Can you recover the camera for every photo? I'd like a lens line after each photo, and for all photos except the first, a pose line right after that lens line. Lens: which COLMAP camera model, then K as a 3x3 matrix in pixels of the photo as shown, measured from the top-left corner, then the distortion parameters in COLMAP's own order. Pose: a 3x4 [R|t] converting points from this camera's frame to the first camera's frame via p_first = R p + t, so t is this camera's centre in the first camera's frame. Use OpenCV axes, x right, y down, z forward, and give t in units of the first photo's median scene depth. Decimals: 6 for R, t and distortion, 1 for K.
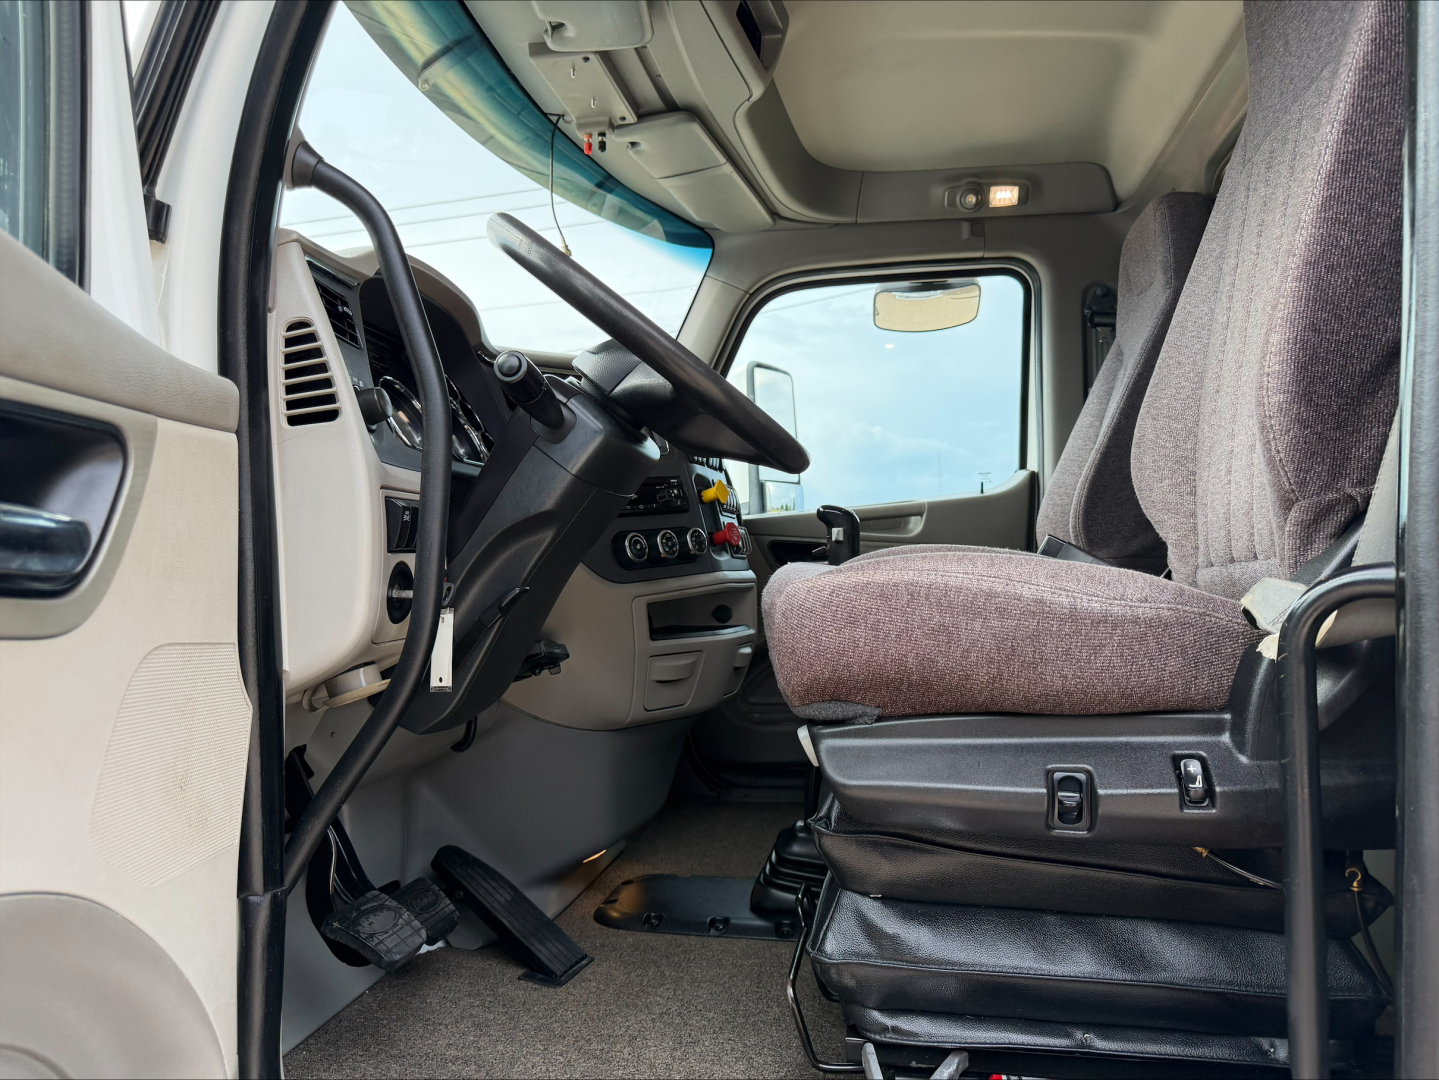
lens RADIAL K [[1090.3, 0, 719.5], [0, 1090.3, 540.0], [0, 0, 1]] dist [0.095765, -0.226800]
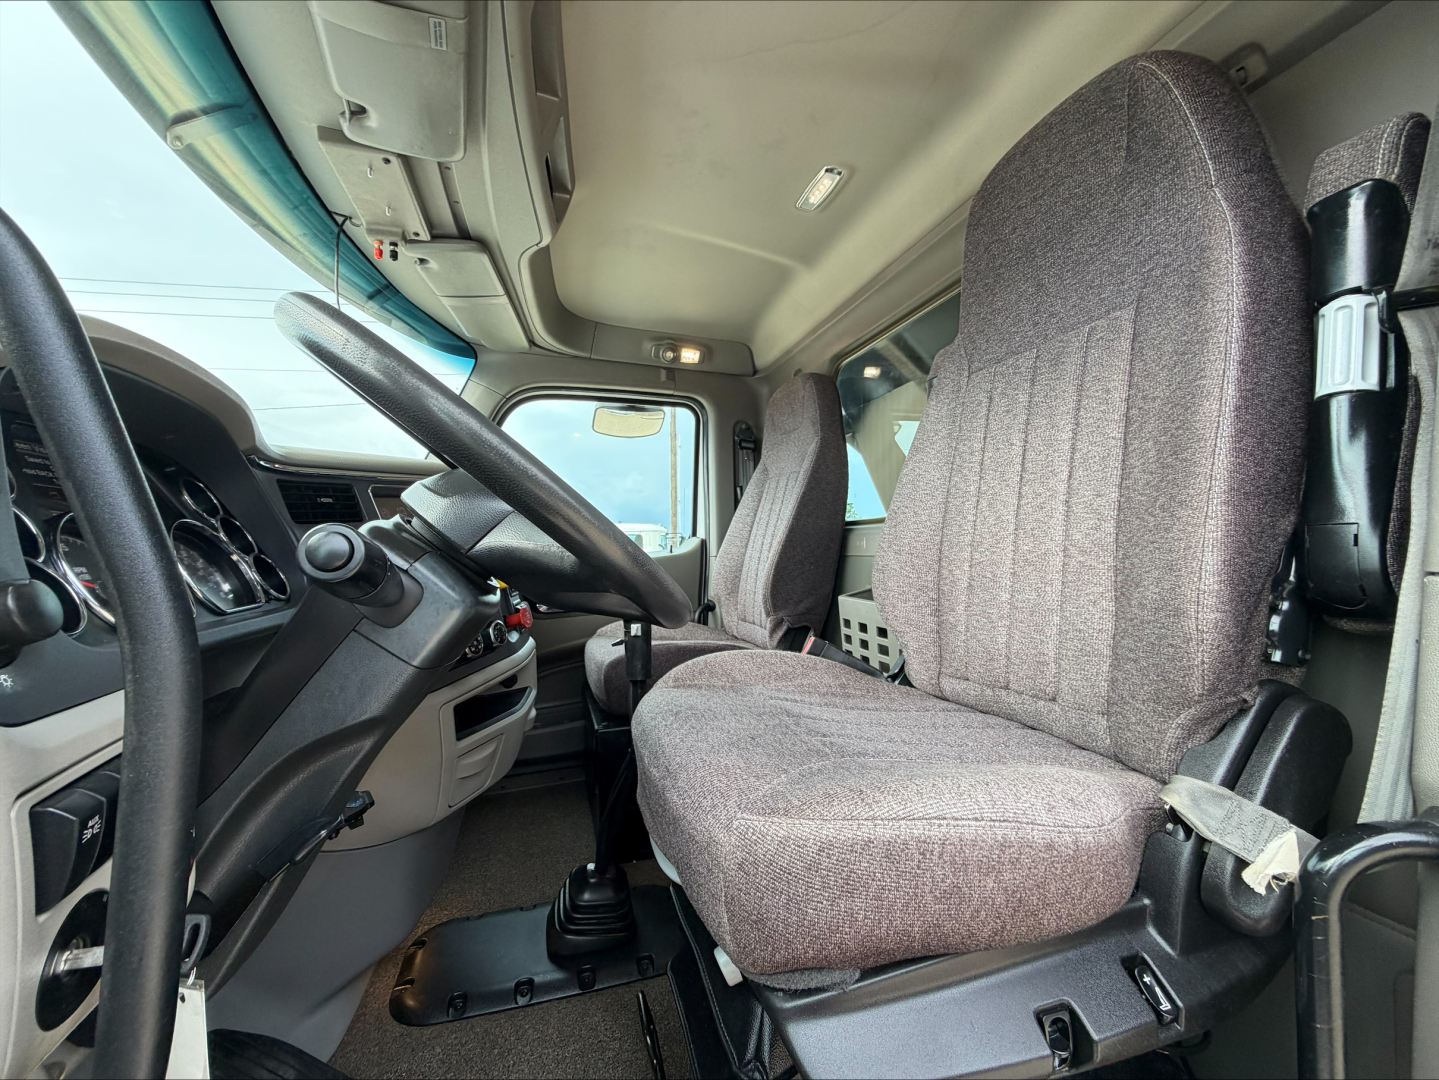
lens RADIAL K [[578.0, 0, 719.5], [0, 578.0, 540.0], [0, 0, 1]] dist [0.000662, 0.000338]
pose [[0.887719, 0.009595, 0.460285, -0.081999], [-0.020012, 0.999642, 0.017756, -0.095750], [-0.459950, -0.024973, 0.887593, 0.344523]]
